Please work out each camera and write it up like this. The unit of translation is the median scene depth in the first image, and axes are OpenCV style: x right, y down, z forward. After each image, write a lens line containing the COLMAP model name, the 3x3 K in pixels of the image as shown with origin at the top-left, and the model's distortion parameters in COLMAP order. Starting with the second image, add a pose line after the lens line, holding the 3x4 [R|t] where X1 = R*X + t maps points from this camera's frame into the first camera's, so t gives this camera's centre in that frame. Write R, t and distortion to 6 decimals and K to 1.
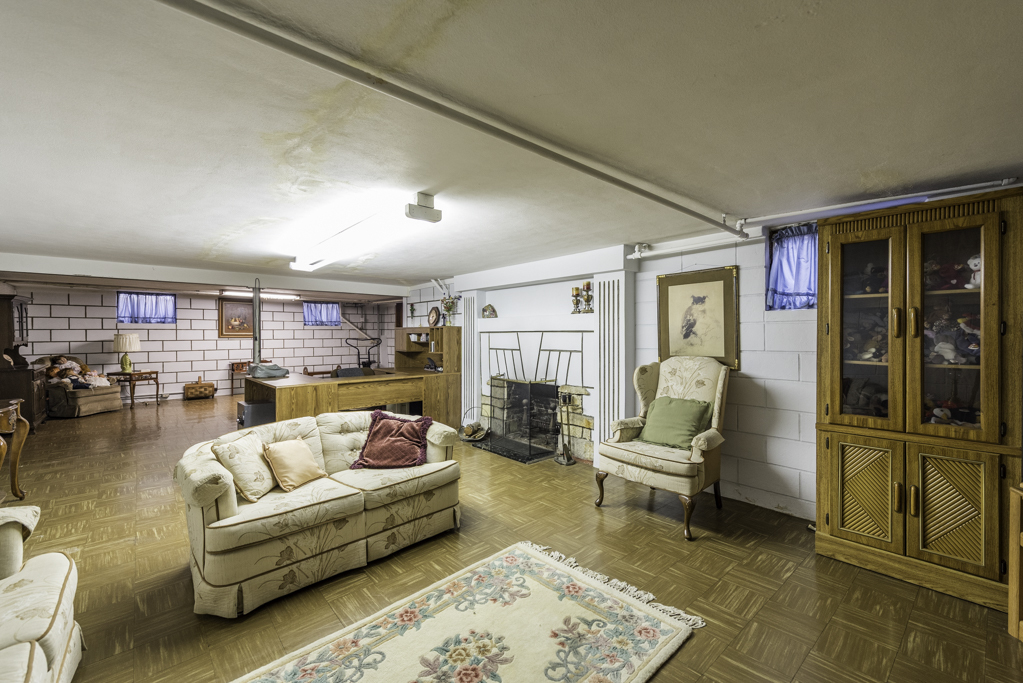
lens RADIAL K [[450.1, 0, 515.1], [0, 450.1, 337.0], [0, 0, 1]] dist [0.011364, -0.000757]
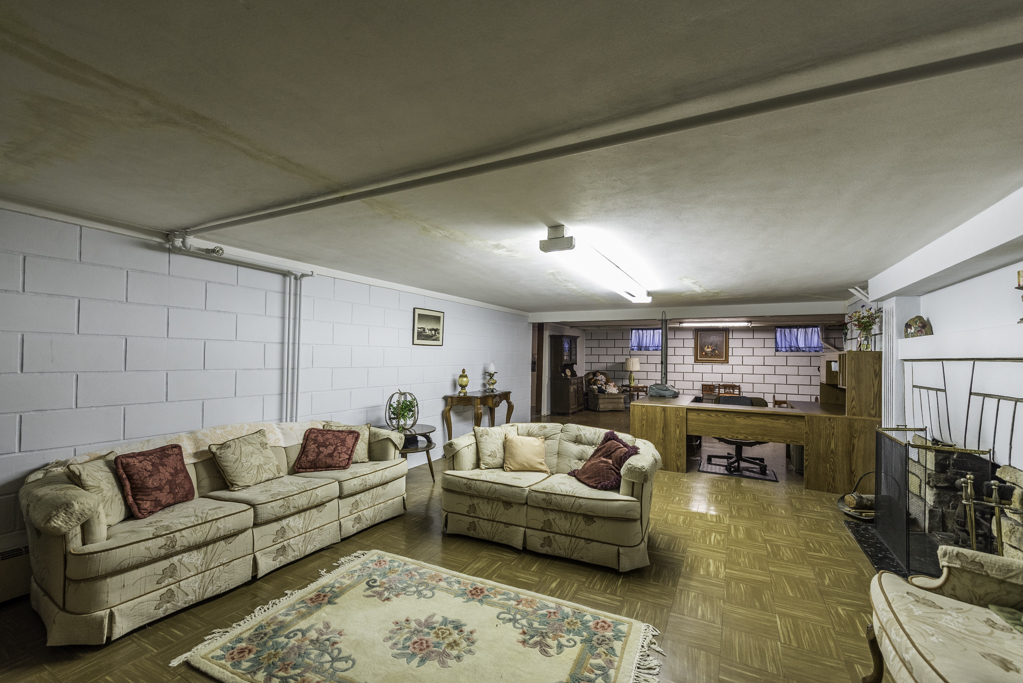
lens RADIAL K [[421.0, 0, 516.5], [0, 421.0, 351.3], [0, 0, 1]] dist [0.009260, -0.000857]
pose [[0.324788, -0.006353, -0.945766, 0.382065], [-0.021629, 0.999666, -0.014143, -0.002886], [0.945540, 0.025050, 0.324542, 0.320187]]
